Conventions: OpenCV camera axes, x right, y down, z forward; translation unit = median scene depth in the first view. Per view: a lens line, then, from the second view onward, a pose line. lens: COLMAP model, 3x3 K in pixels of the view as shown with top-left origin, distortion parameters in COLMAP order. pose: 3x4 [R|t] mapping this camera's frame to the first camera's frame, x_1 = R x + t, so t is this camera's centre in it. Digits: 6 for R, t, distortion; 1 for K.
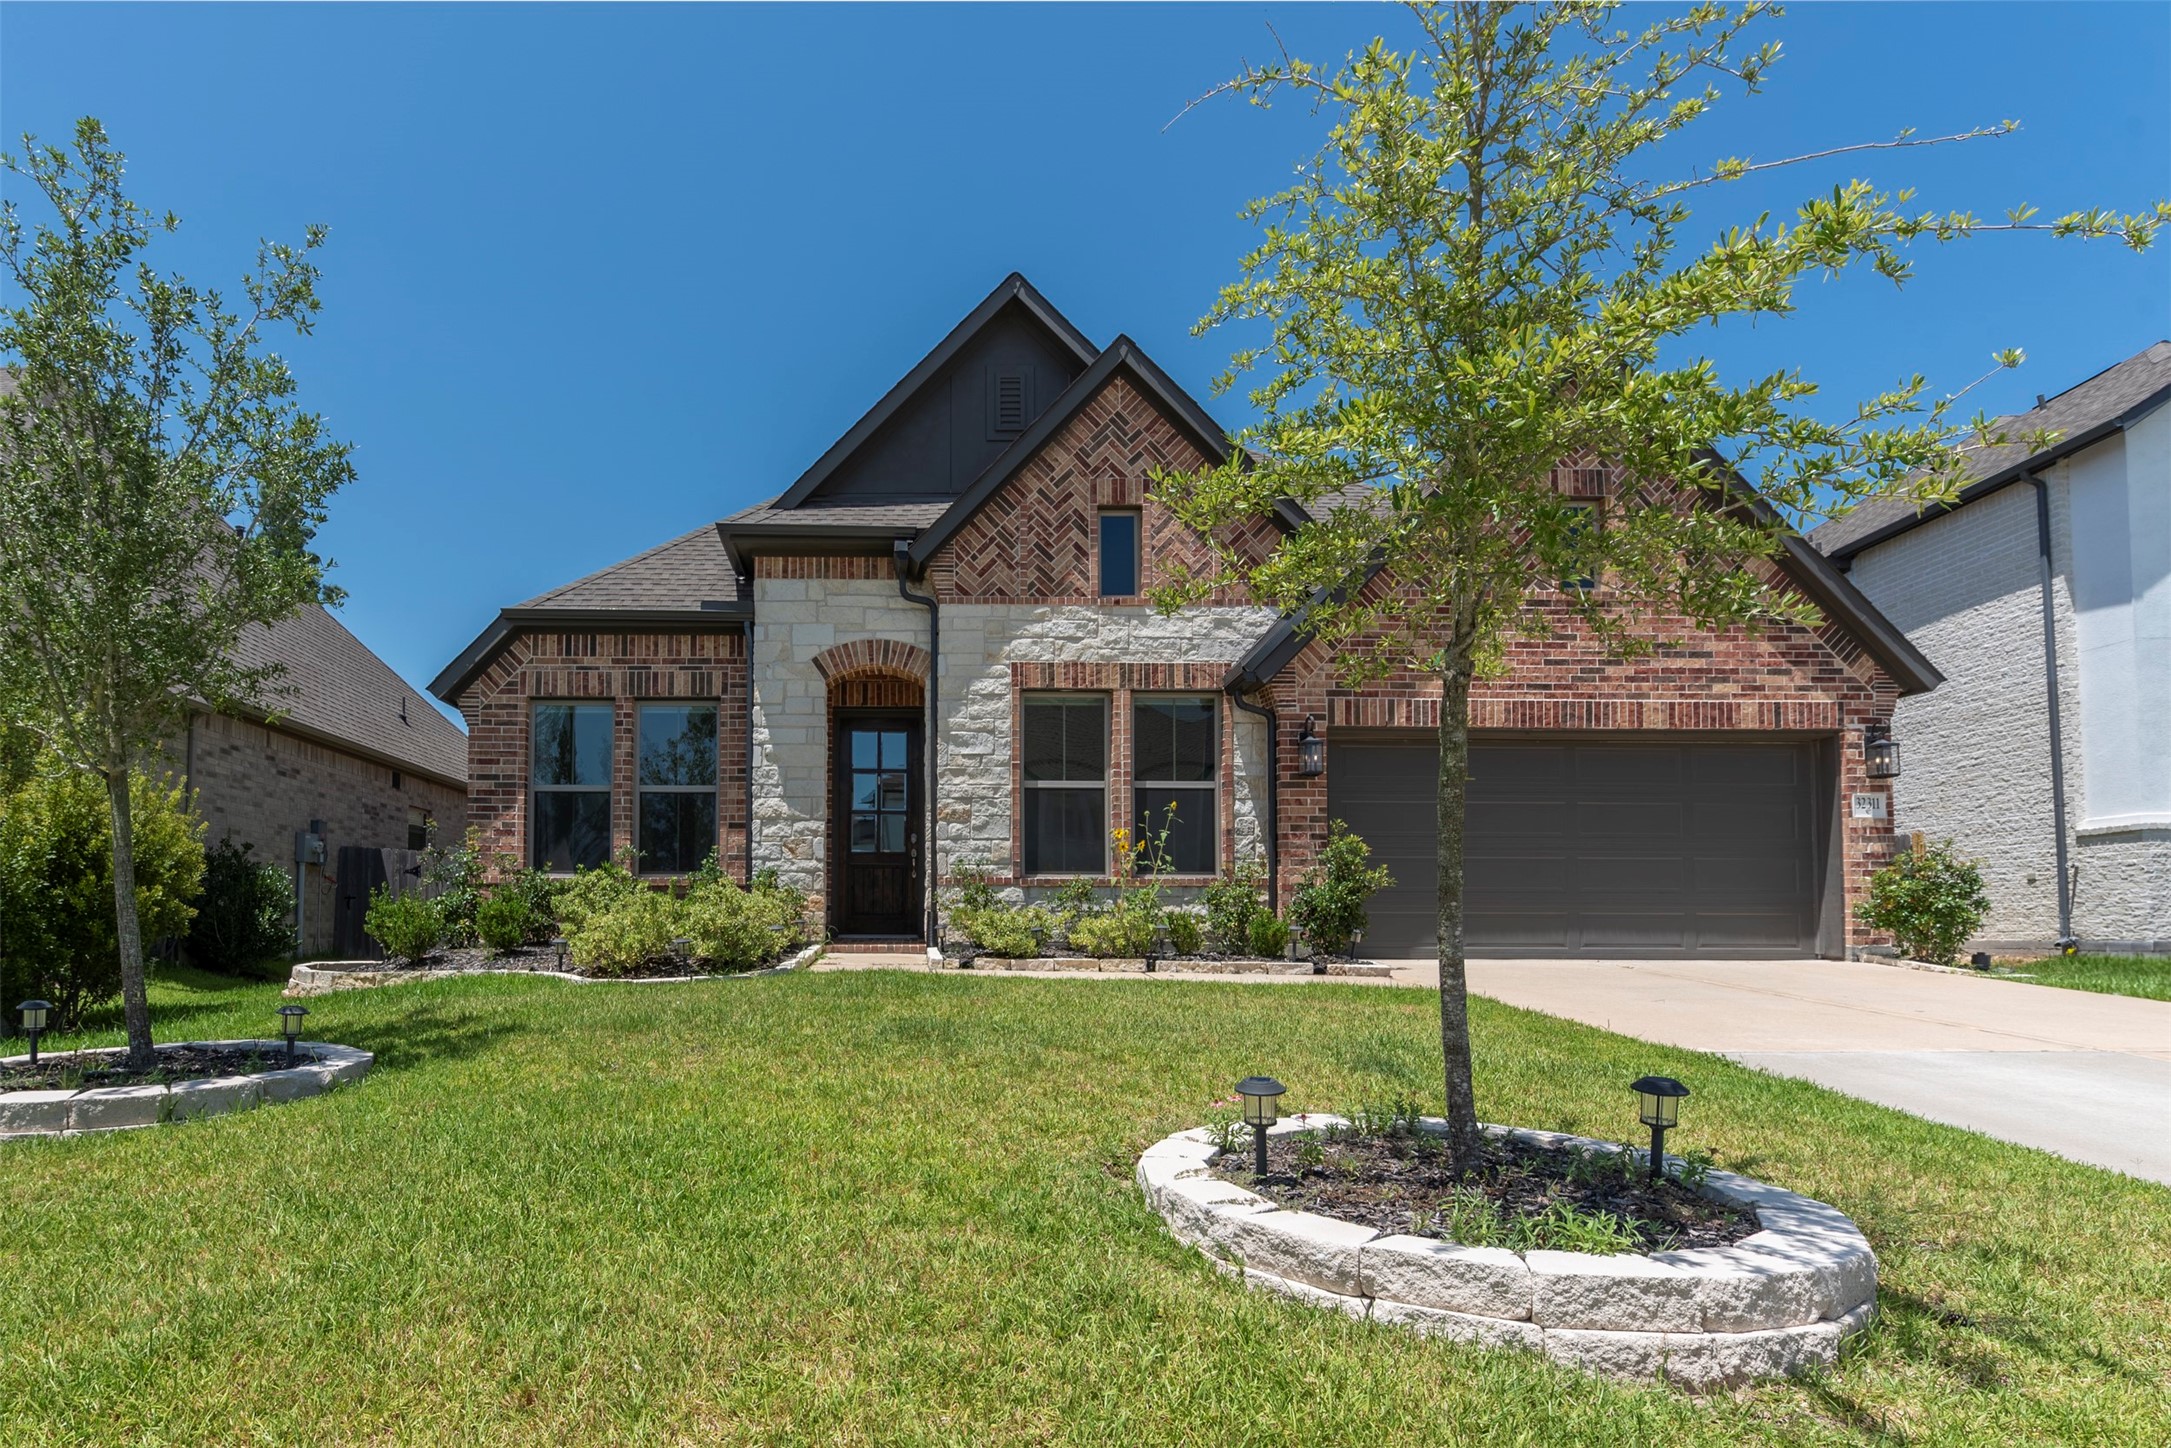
lens RADIAL K [[865.8, 0, 1085.4], [0, 865.8, 733.5], [0, 0, 1]] dist [-0.016576, 0.000176]
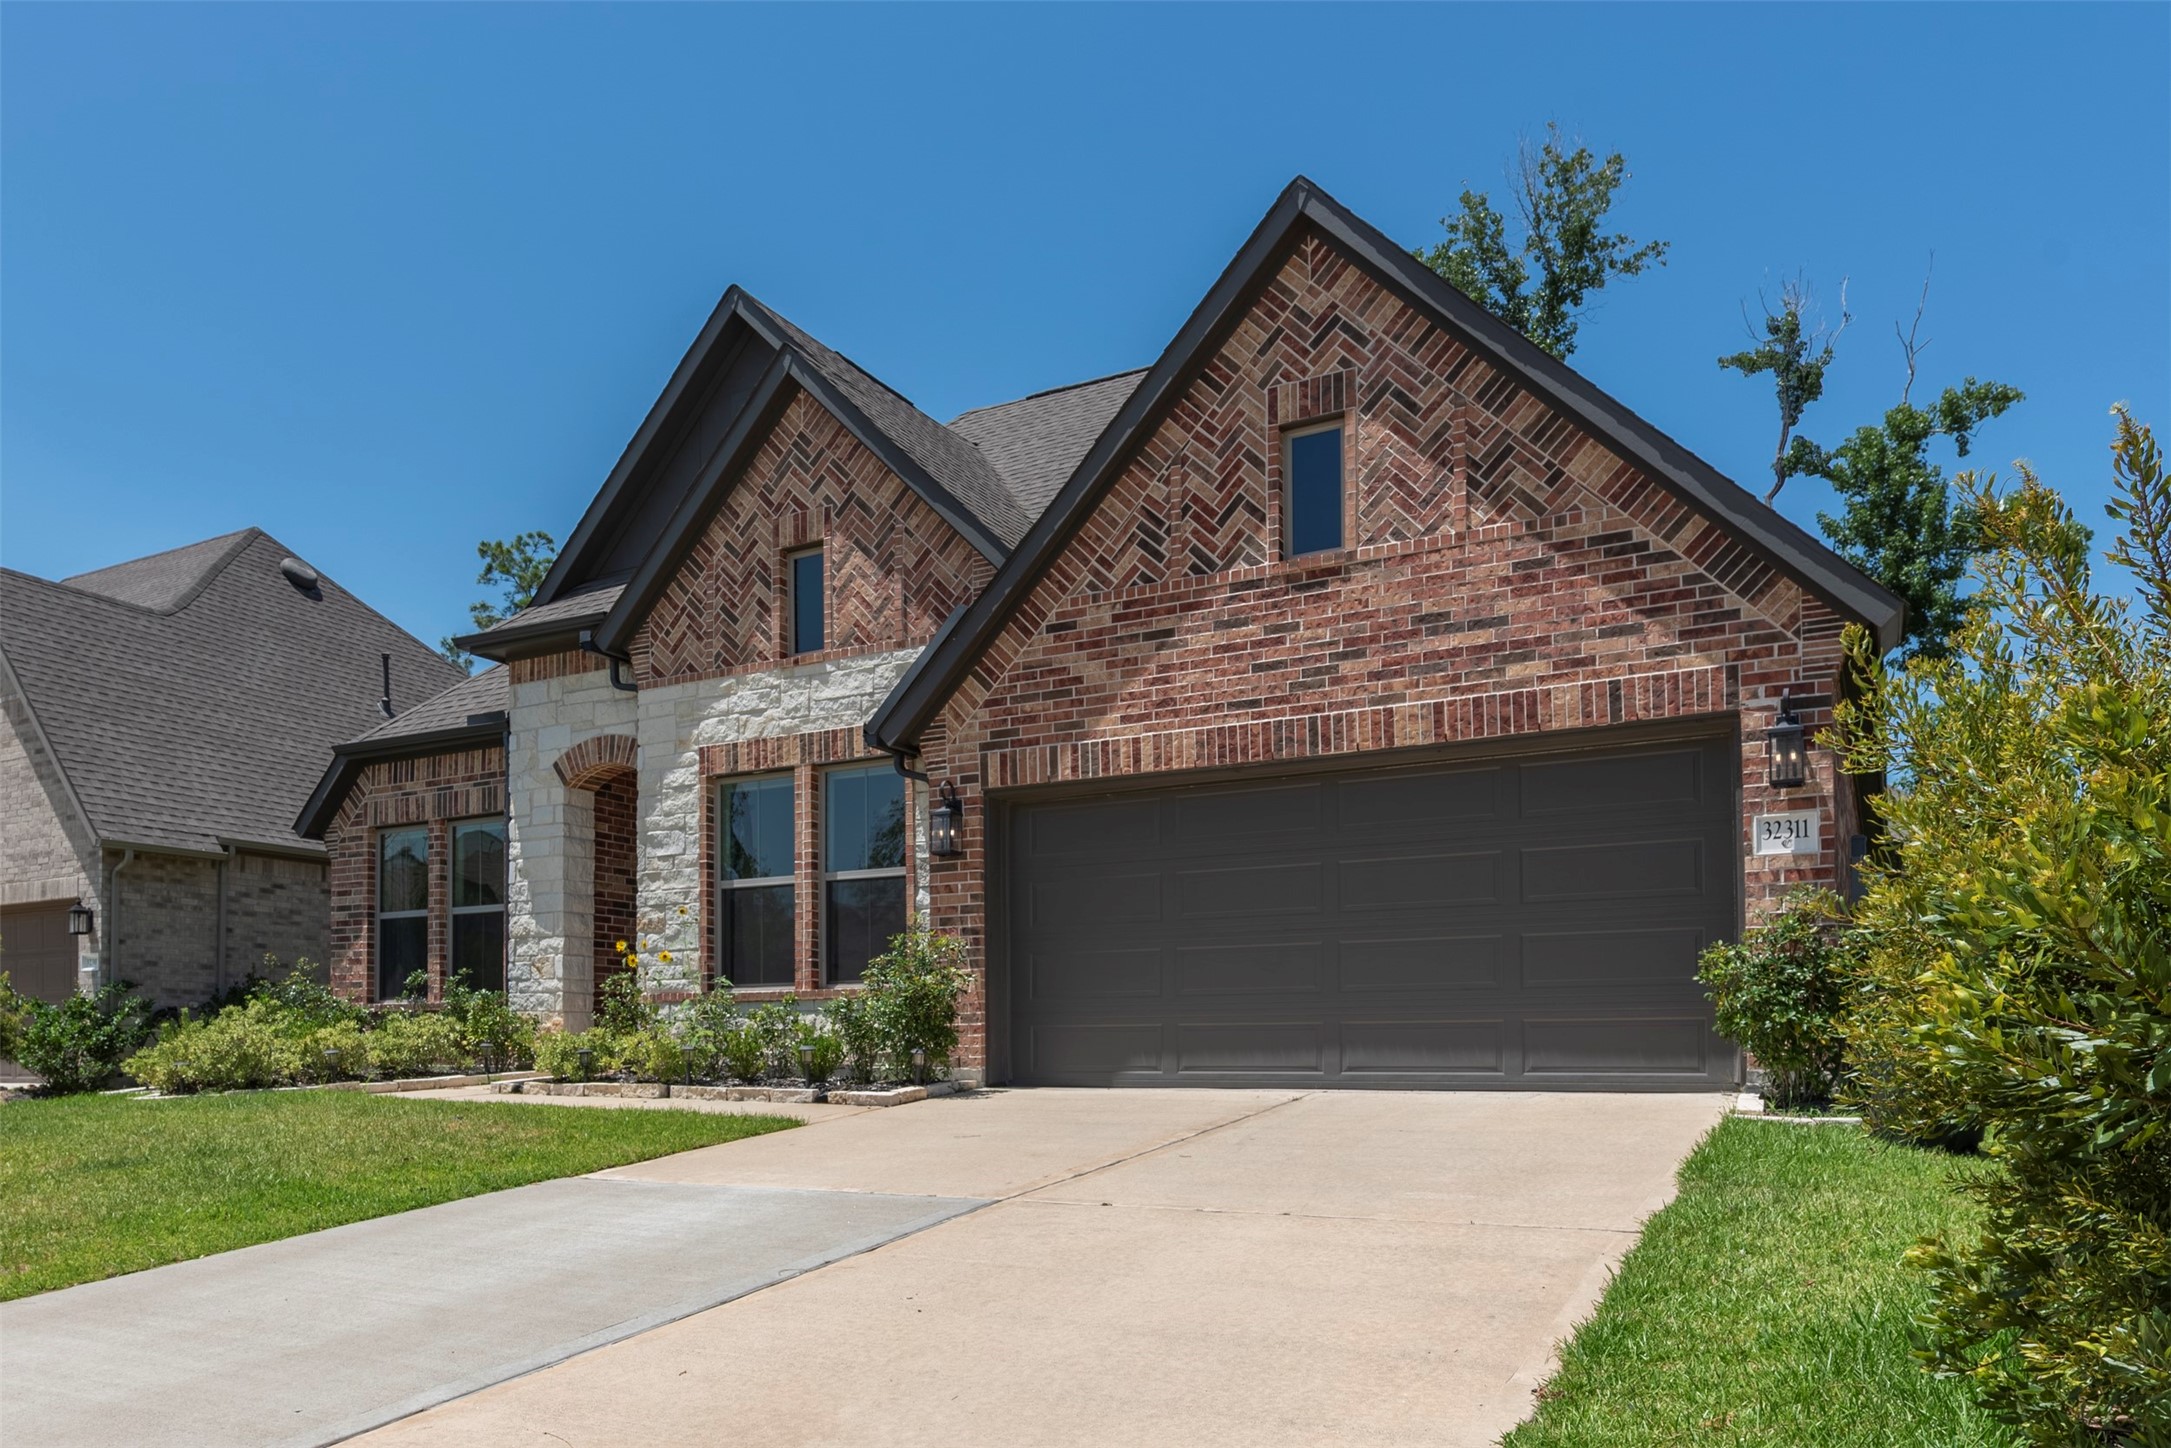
lens RADIAL K [[1308.7, 0, 1084.9], [0, 1308.7, 723.8], [0, 0, 1]] dist [-0.020295, -0.001270]
pose [[0.895657, -0.116951, -0.429092, 0.849262], [0.108302, 0.993116, -0.044616, -0.004228], [0.431357, -0.006511, 0.902158, -0.030728]]
